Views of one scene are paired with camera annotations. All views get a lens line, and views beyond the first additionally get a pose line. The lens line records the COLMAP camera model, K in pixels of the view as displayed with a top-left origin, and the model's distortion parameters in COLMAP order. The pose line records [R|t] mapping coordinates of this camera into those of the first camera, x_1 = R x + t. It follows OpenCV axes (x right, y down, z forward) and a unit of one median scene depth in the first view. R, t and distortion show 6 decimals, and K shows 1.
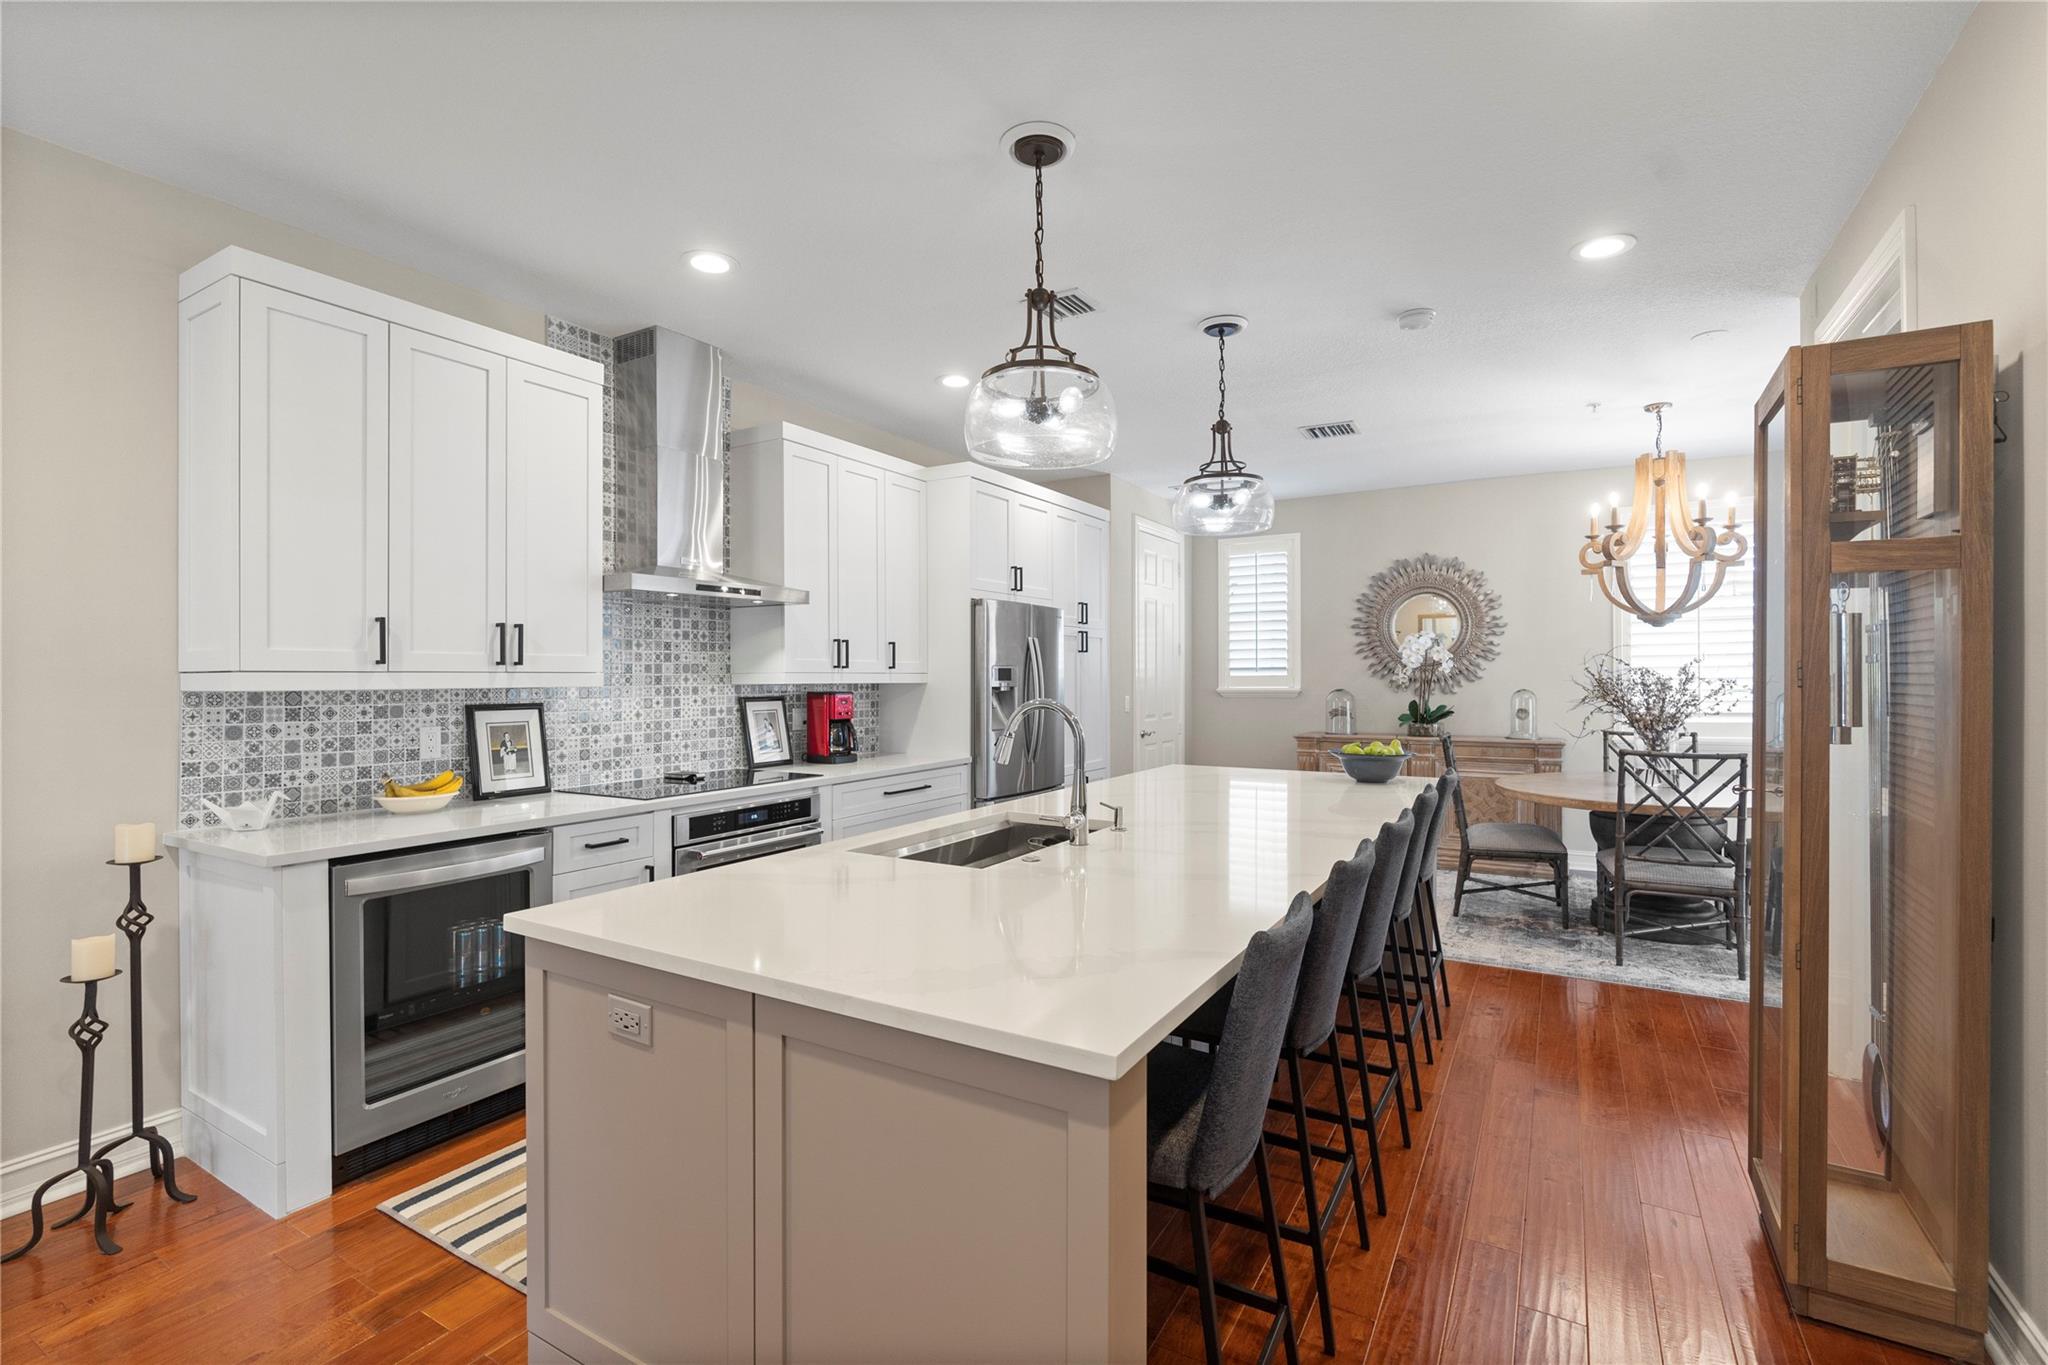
lens RADIAL K [[925.4, 0, 1038.7], [0, 925.4, 669.5], [0, 0, 1]] dist [-0.007813, 0.002201]
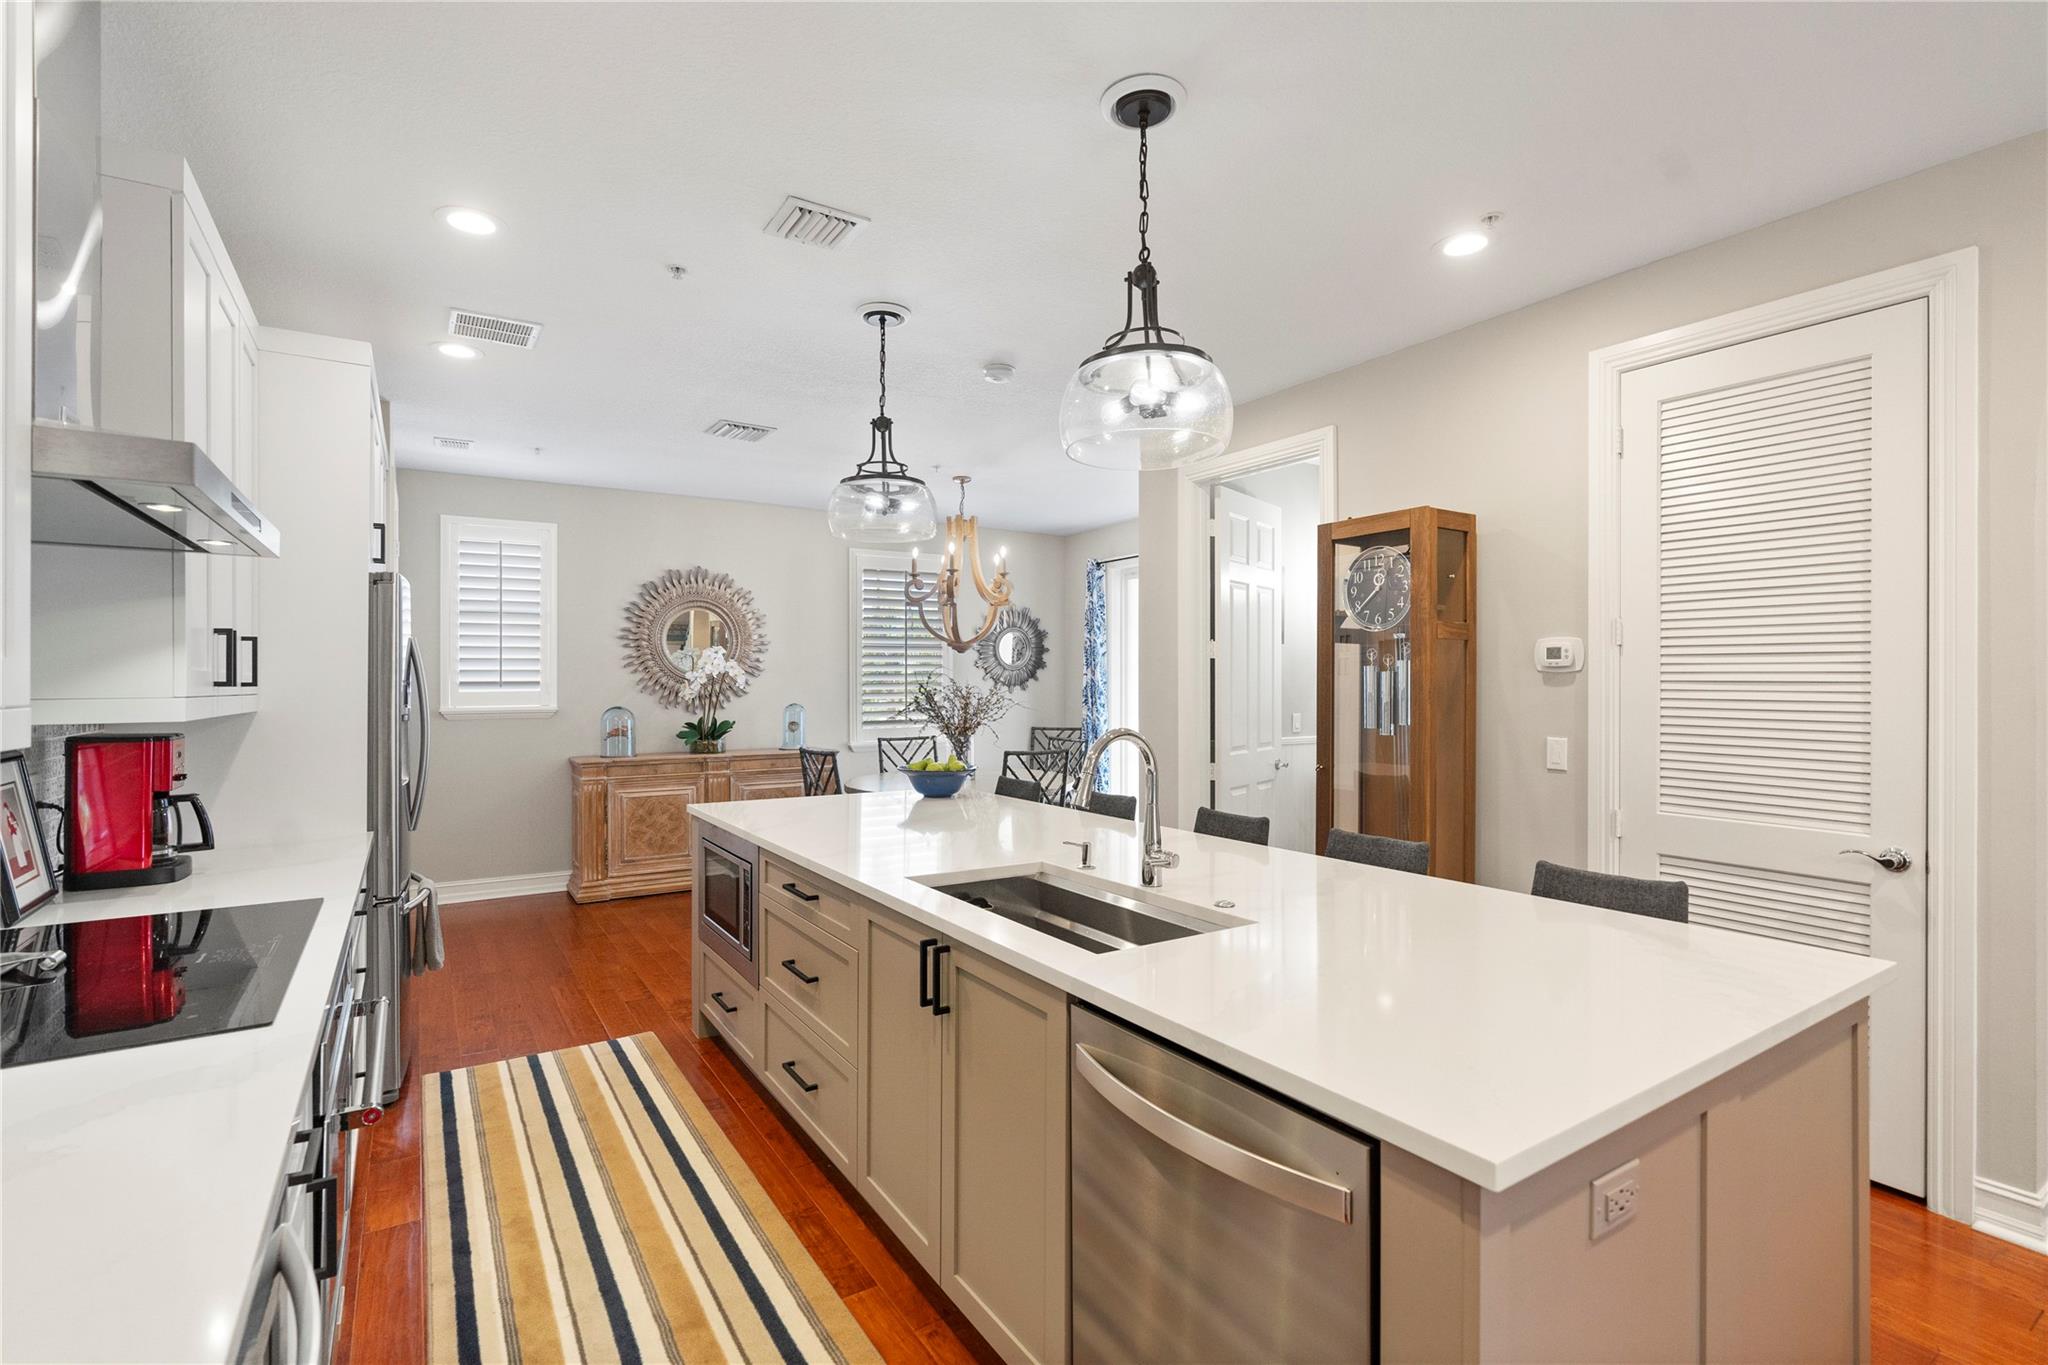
lens RADIAL K [[925.4, 0, 1010.6], [0, 925.4, 678.3], [0, 0, 1]] dist [-0.007813, 0.002201]
pose [[0.461372, 0.007568, 0.887175, -0.385825], [-0.006229, 0.999967, -0.005291, -0.005135], [-0.887185, -0.003085, 0.461404, 0.326749]]
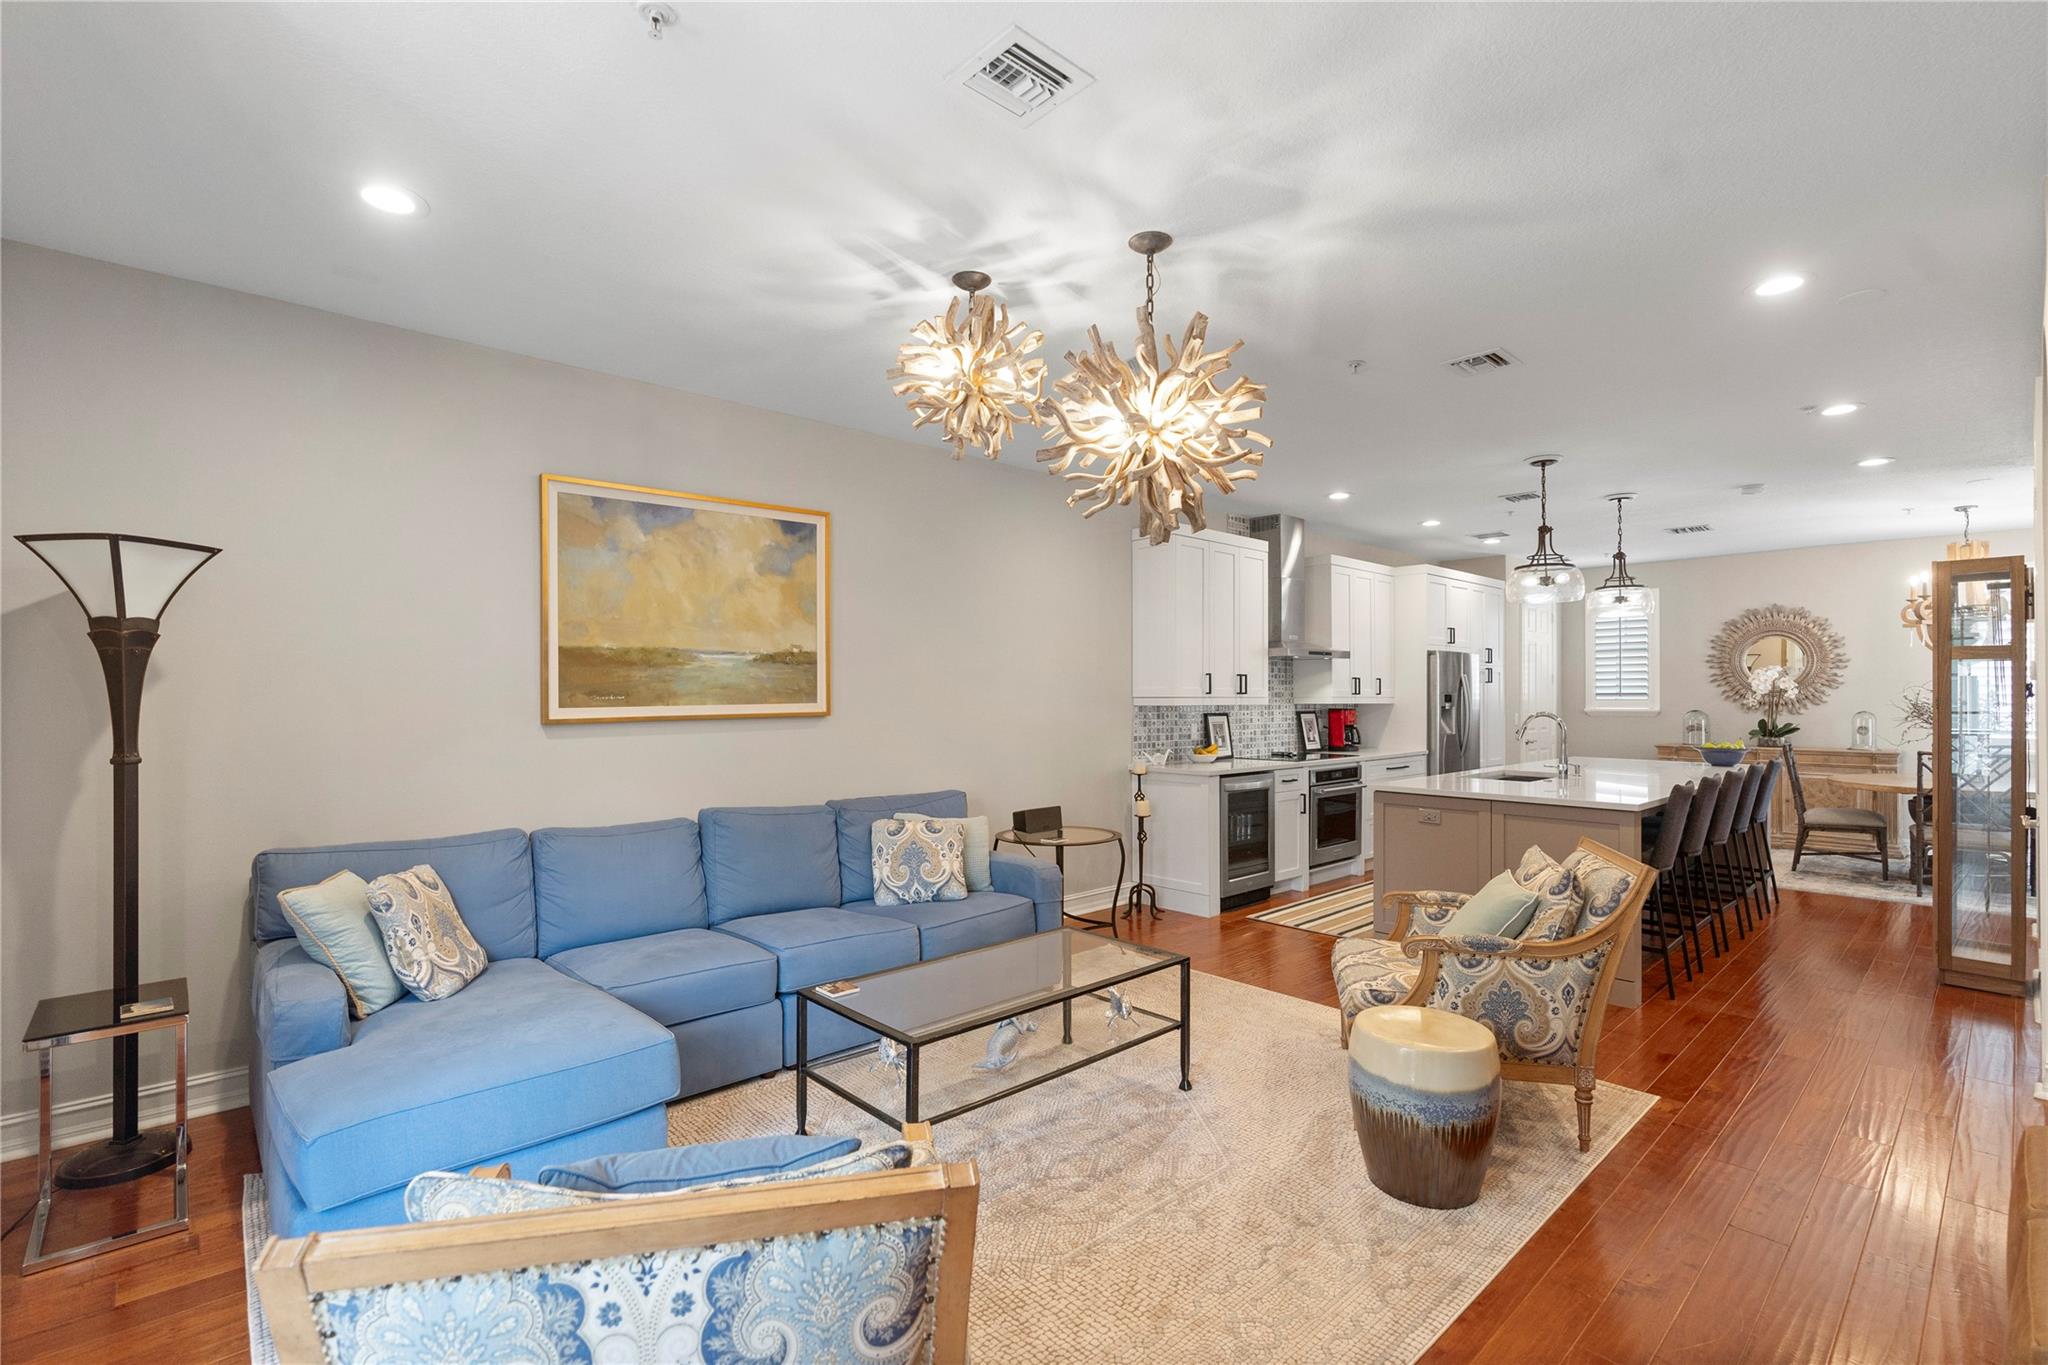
lens RADIAL K [[925.4, 0, 1029.6], [0, 925.4, 685.7], [0, 0, 1]] dist [-0.007813, 0.002201]
pose [[0.954388, 0.000727, -0.298569, -0.235508], [-0.001525, 0.999996, -0.002441, -0.010817], [0.298566, 0.002785, 0.954385, -0.673034]]
